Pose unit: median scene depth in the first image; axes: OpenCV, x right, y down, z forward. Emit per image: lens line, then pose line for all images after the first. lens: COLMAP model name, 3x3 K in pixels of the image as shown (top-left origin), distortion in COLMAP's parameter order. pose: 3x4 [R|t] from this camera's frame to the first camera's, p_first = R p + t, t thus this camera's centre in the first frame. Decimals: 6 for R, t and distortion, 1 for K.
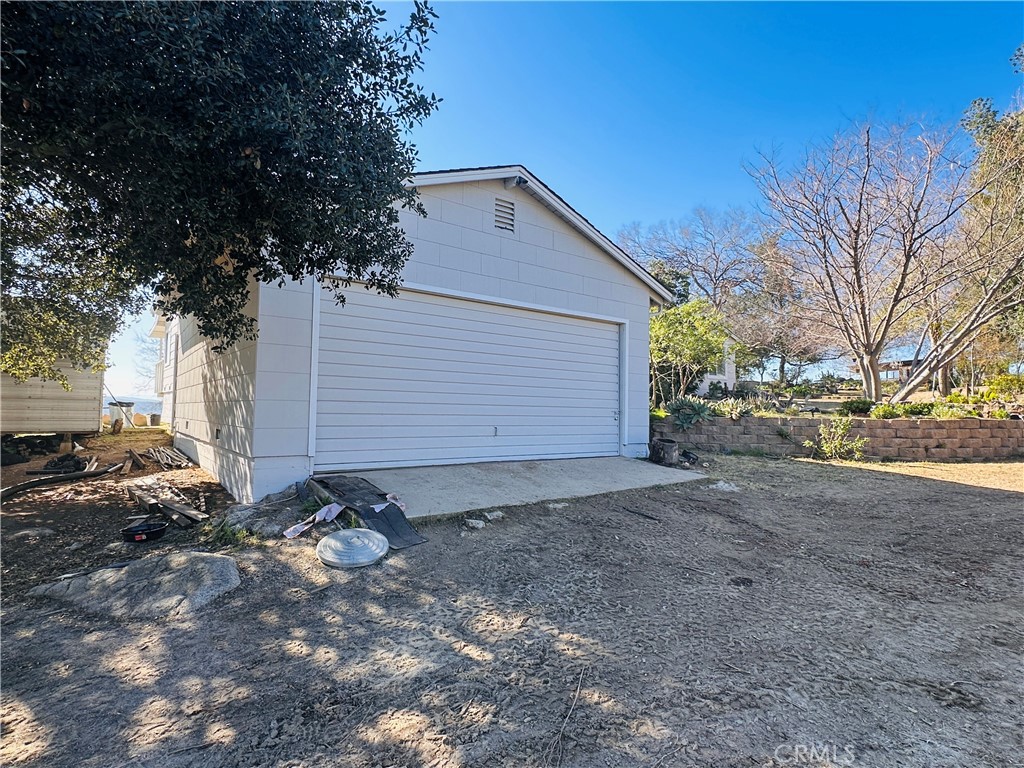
lens RADIAL K [[537.5, 0, 512.3], [0, 537.5, 382.5], [0, 0, 1]] dist [0.000154, 0.000094]
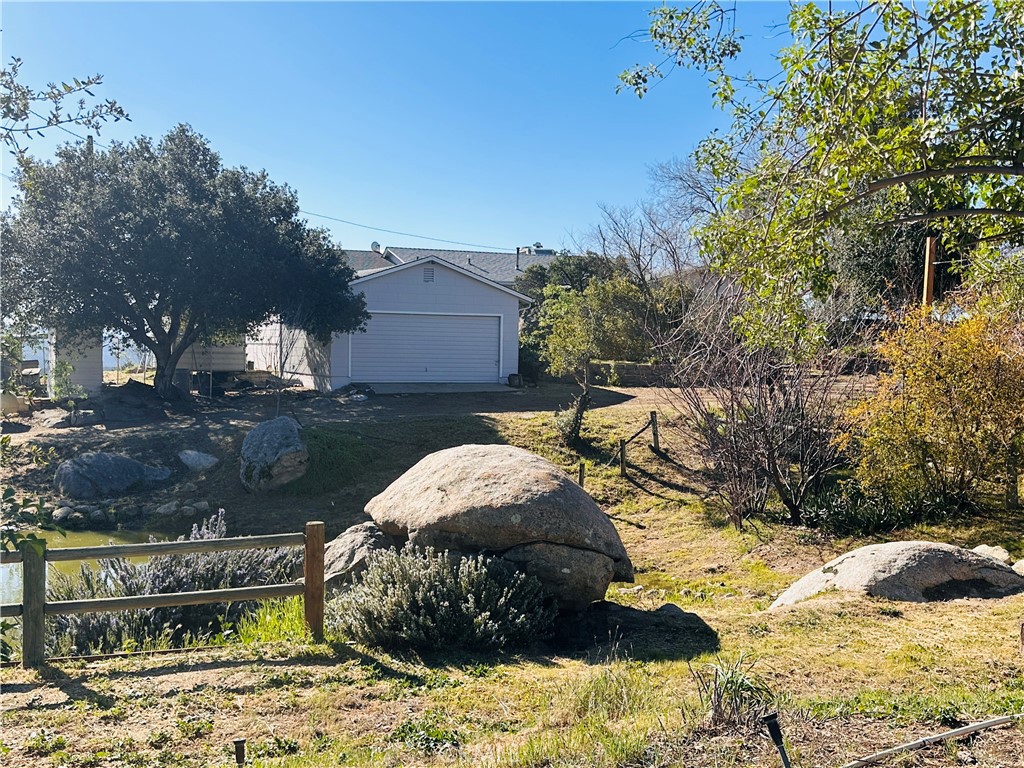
lens RADIAL K [[1102.6, 0, 512.1], [0, 1102.6, 383.5], [0, 0, 1]] dist [0.001135, 0.000000]
pose [[0.969714, 0.008336, -0.244099, 1.481993], [0.010873, 0.996953, 0.077242, -0.211191], [0.244000, -0.077557, 0.966669, -3.486406]]
